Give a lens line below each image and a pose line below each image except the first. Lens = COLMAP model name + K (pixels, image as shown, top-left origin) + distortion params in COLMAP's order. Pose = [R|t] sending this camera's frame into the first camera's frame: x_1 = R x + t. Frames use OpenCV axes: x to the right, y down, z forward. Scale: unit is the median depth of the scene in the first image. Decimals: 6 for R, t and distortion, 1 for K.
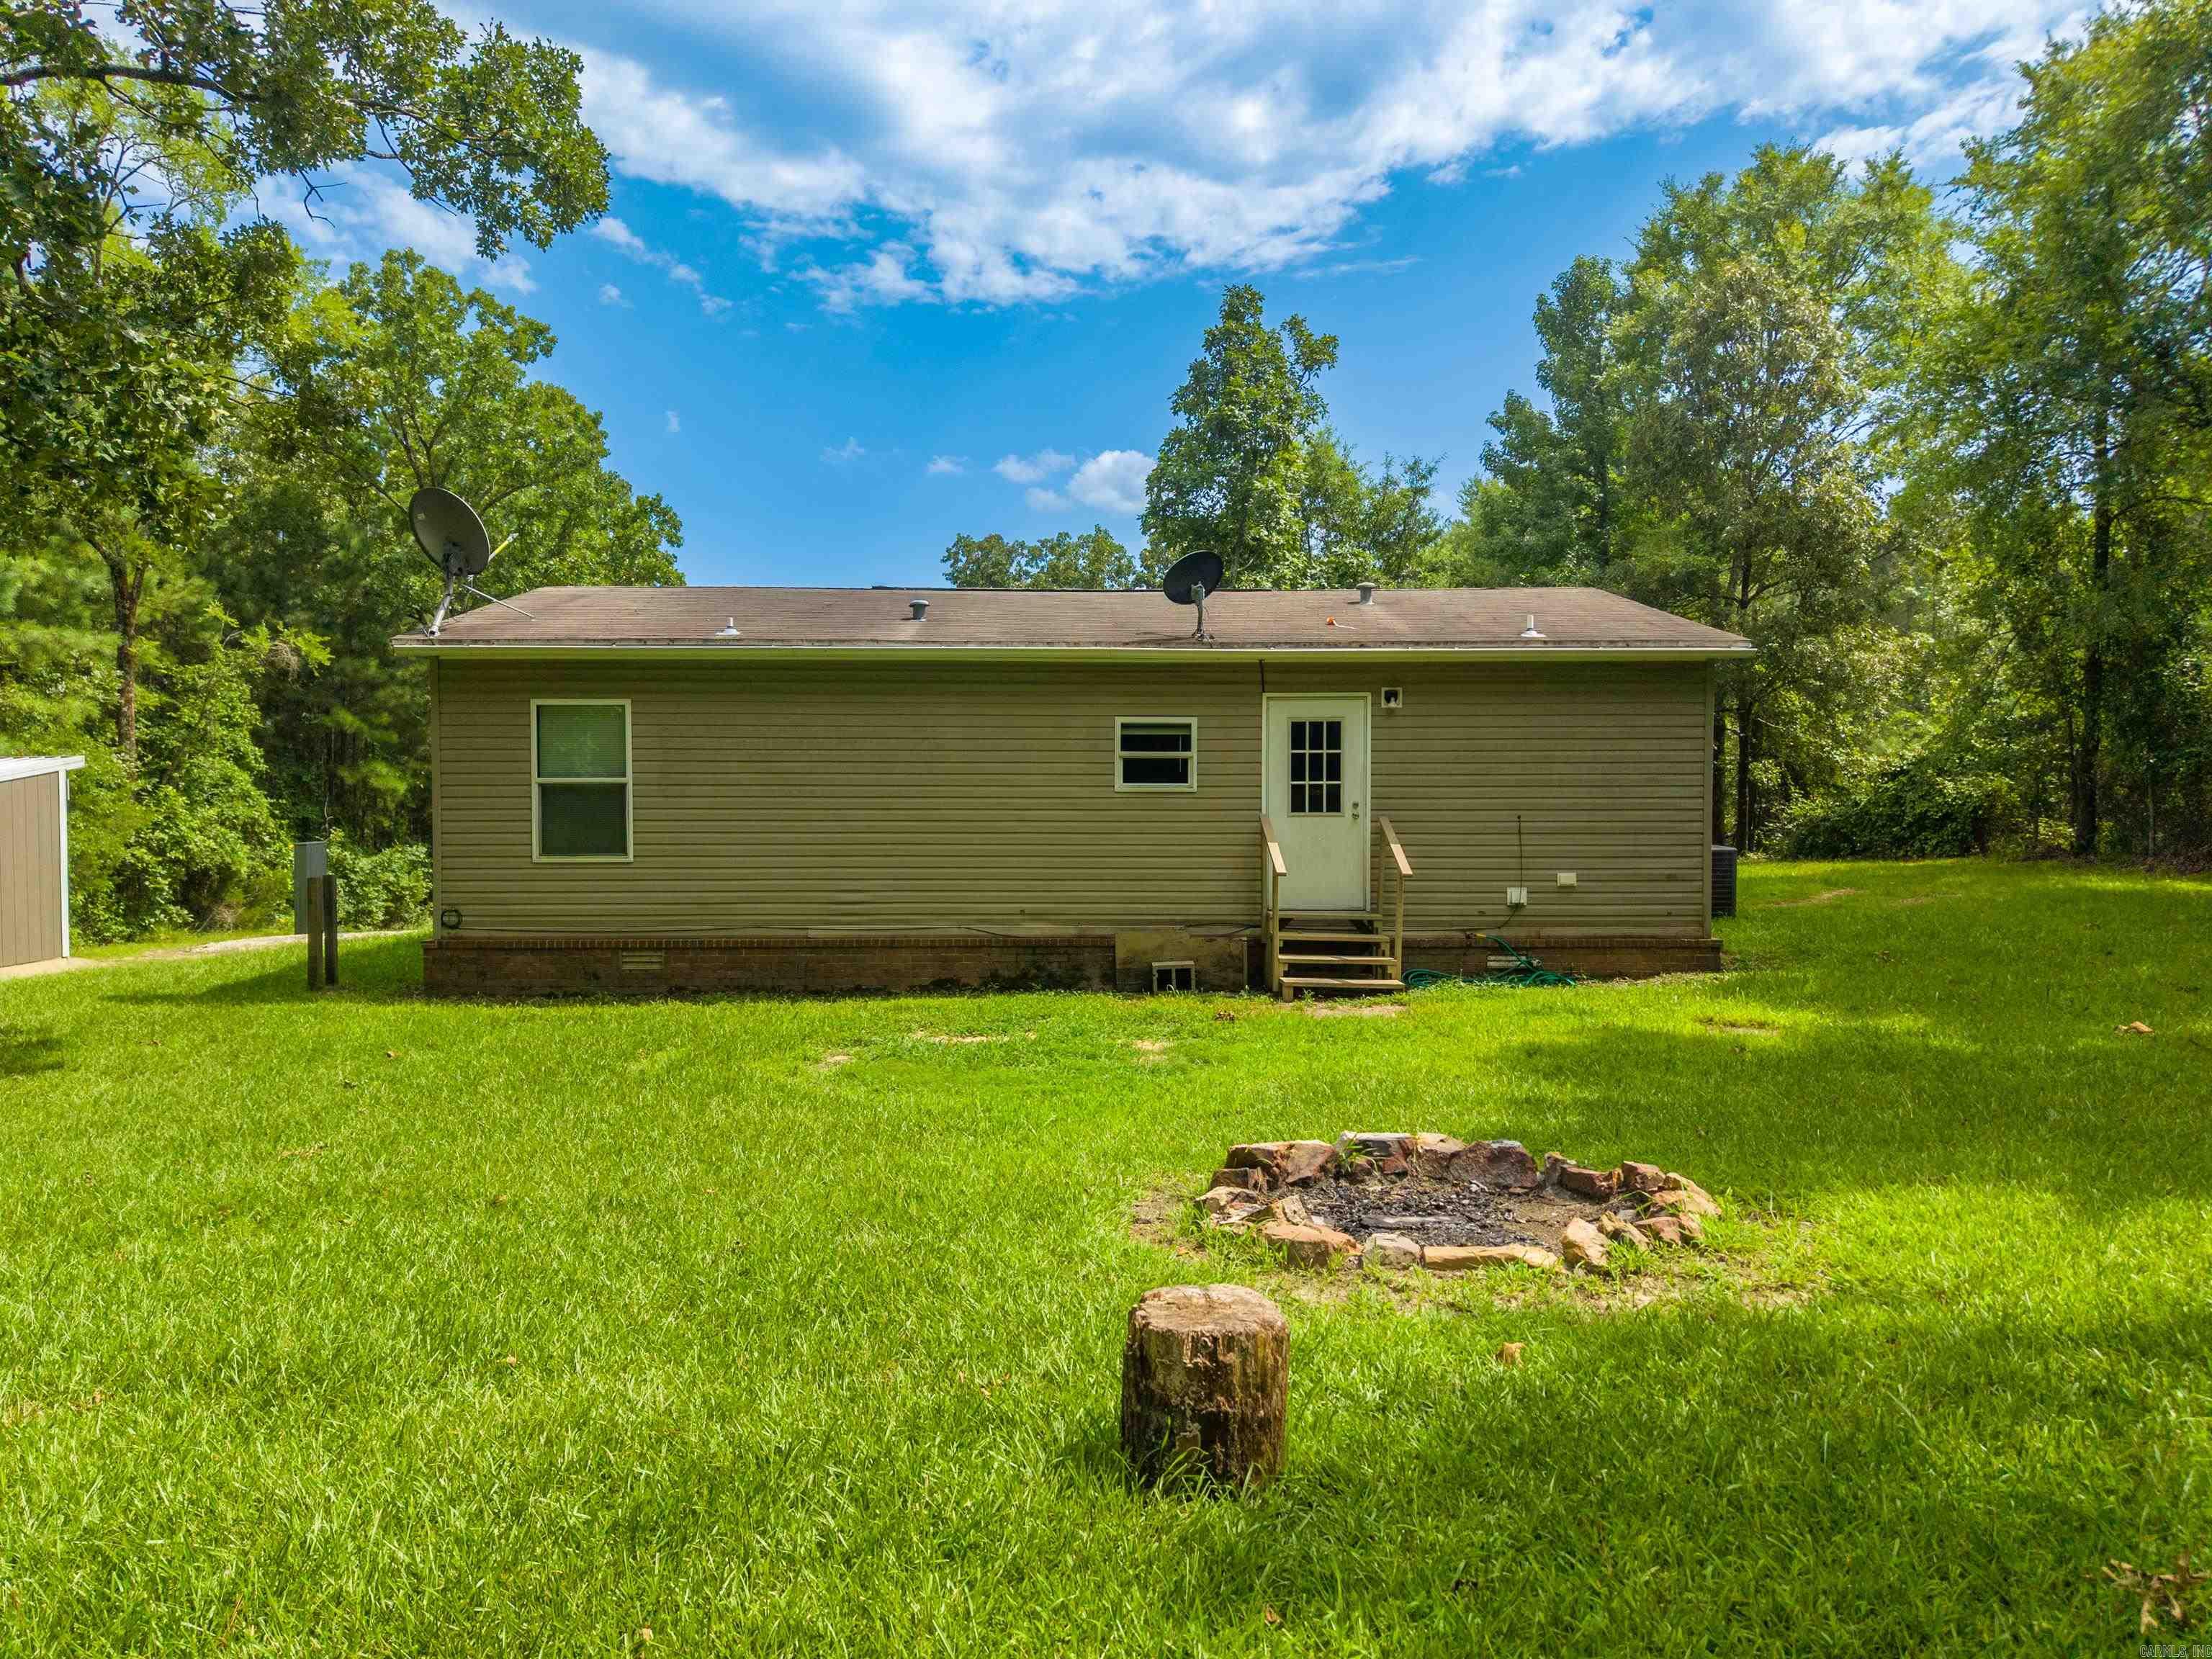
lens RADIAL K [[1501.9, 0, 1093.5], [0, 1501.9, 814.7], [0, 0, 1]] dist [0.027837, -0.024288]
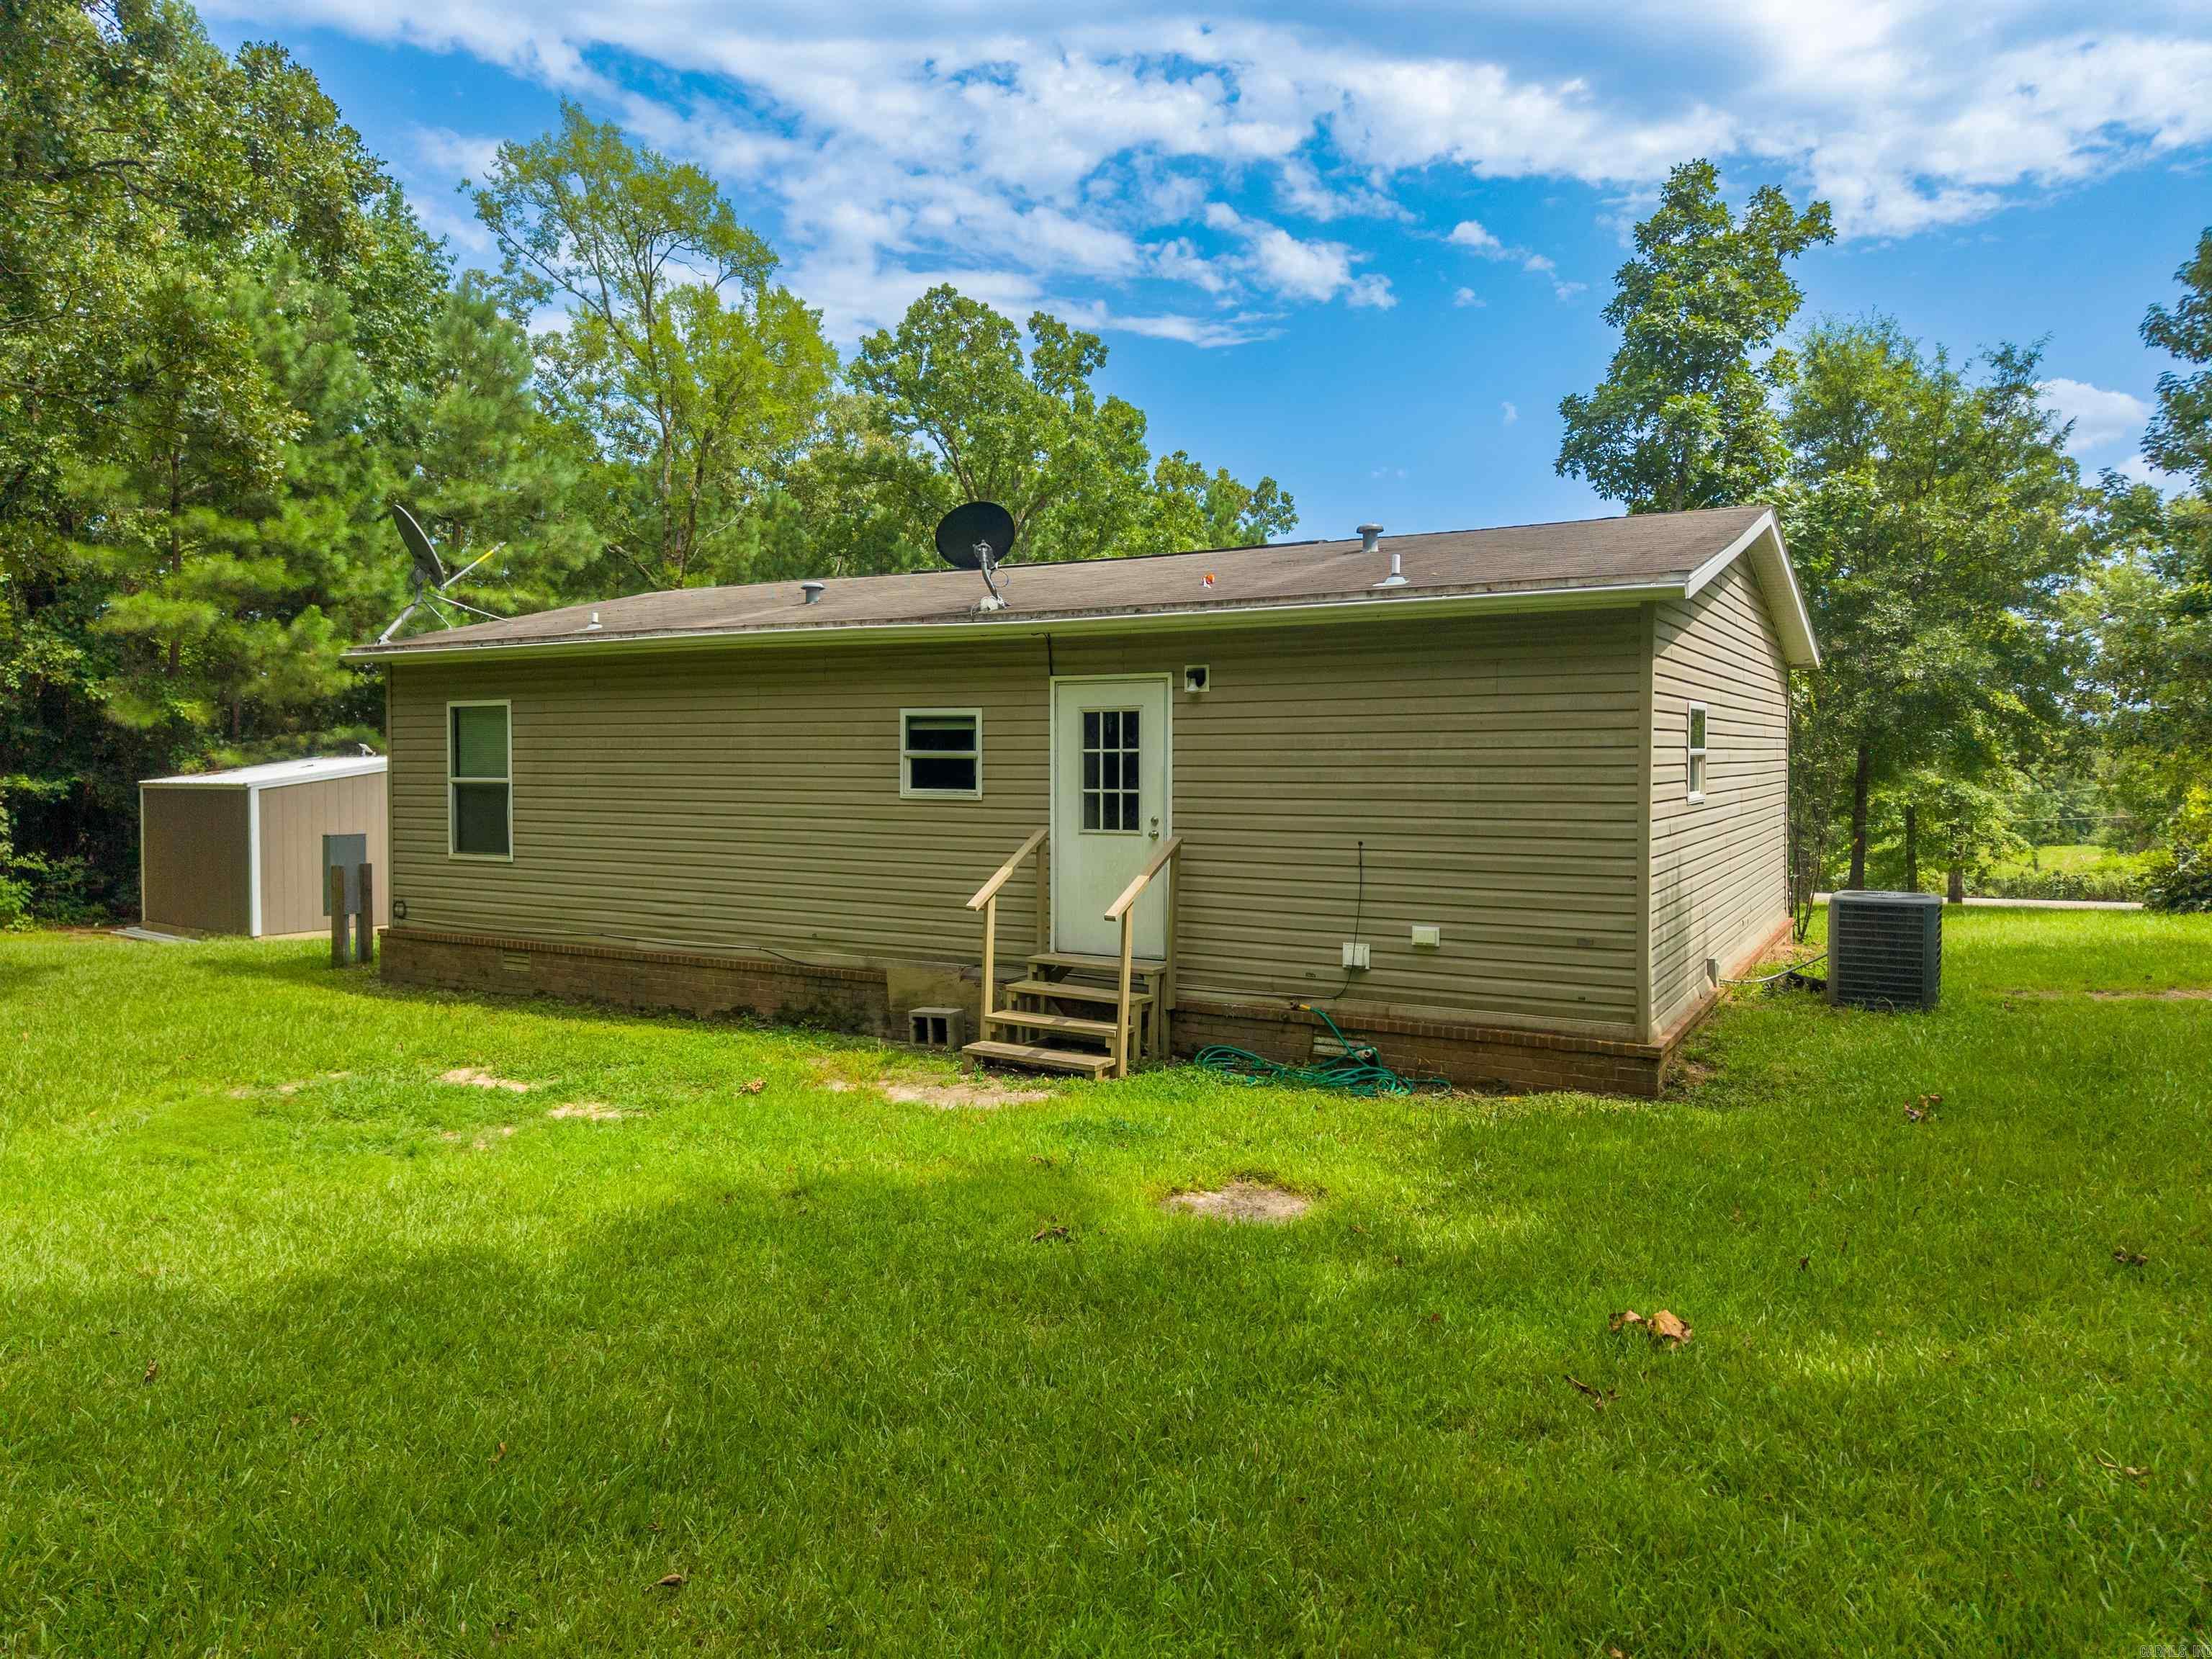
lens RADIAL K [[1501.9, 0, 1117.5], [0, 1501.9, 795.2], [0, 0, 1]] dist [0.027837, -0.024288]
pose [[0.860395, 0.012990, -0.509463, 0.542365], [-0.016313, 0.999865, -0.002057, -0.017473], [0.509367, 0.010081, 0.860490, 0.340654]]
